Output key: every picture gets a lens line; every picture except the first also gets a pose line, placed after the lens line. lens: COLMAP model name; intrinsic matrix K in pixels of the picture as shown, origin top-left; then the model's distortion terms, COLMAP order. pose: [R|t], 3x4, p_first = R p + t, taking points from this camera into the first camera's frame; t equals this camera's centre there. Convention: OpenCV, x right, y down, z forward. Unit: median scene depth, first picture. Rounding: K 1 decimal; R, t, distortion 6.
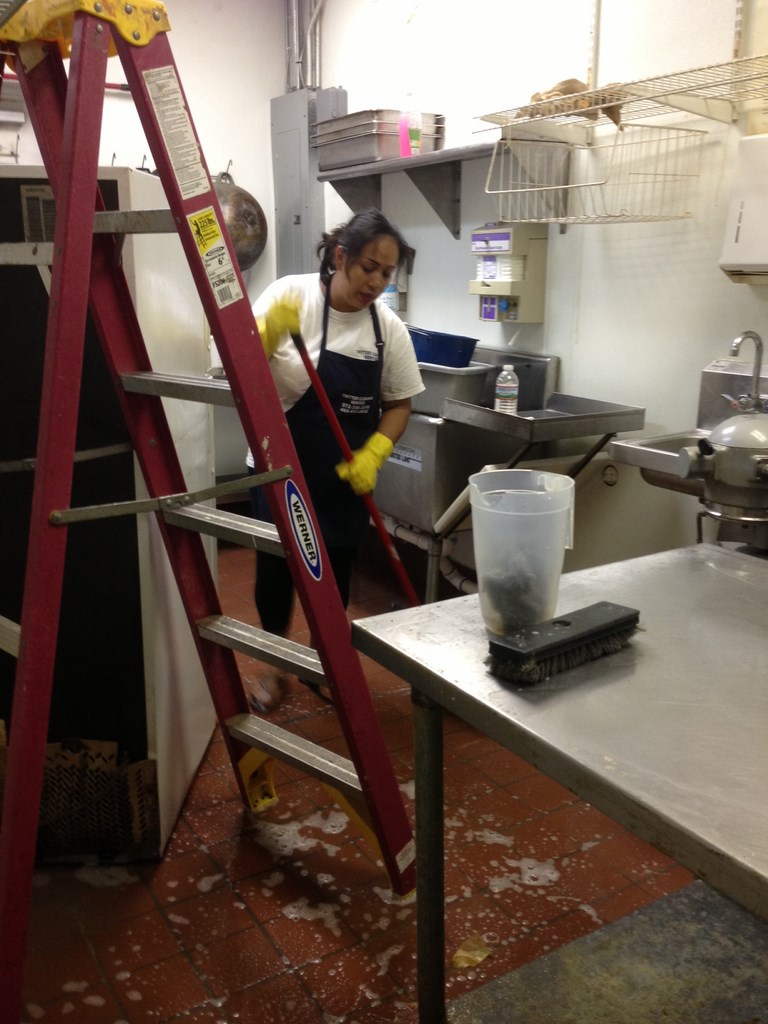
lens RADIAL K [[954.6, 0, 384.0], [0, 954.6, 512.0], [0, 0, 1]] dist [0.137263, -0.203119]
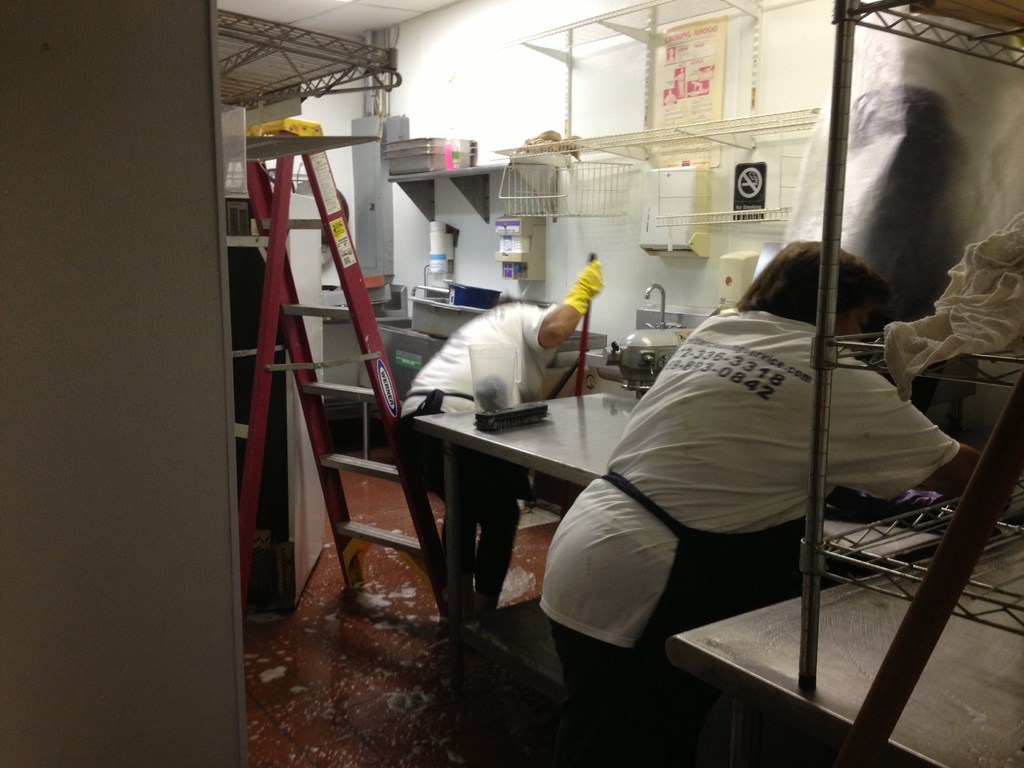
lens RADIAL K [[937.1, 0, 512.0], [0, 937.1, 384.0], [0, 0, 1]] dist [0.067008, 0.003895]
pose [[0.997549, -0.009426, 0.069337, 0.017009], [0.015855, 0.995562, -0.092758, 0.104607], [-0.068155, 0.093630, 0.993272, -0.455001]]
